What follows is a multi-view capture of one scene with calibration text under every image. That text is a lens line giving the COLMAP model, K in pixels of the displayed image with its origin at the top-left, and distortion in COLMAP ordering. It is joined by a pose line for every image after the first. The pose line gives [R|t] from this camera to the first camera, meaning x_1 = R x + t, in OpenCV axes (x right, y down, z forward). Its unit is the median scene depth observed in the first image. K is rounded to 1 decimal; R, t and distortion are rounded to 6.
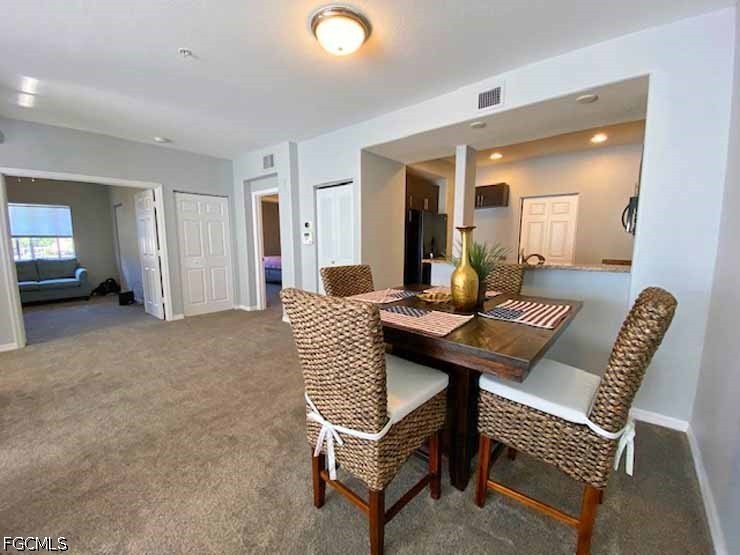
lens RADIAL K [[297.5, 0, 370.7], [0, 297.5, 279.1], [0, 0, 1]] dist [0.009218, -0.015317]
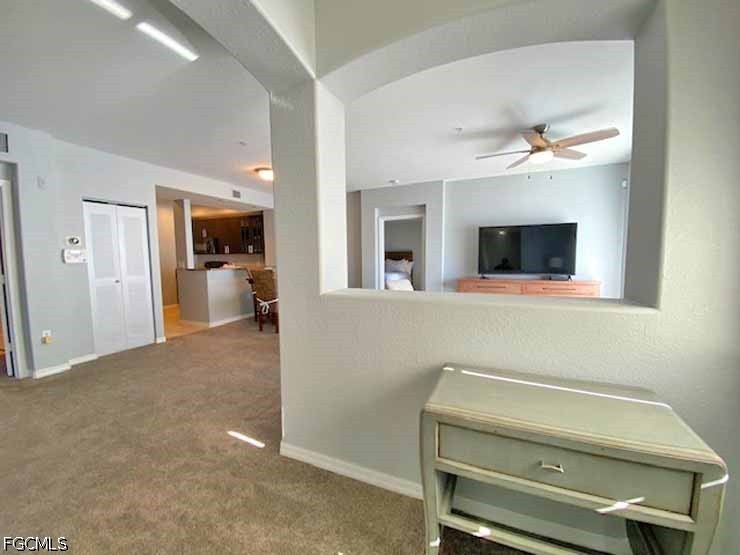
lens RADIAL K [[297.5, 0, 370.7], [0, 297.5, 279.1], [0, 0, 1]] dist [0.009218, -0.015317]
pose [[-0.303295, -0.071840, 0.950185, -1.251459], [0.132253, 0.984330, 0.116636, -0.063979], [-0.943674, 0.161040, -0.289041, 0.477893]]
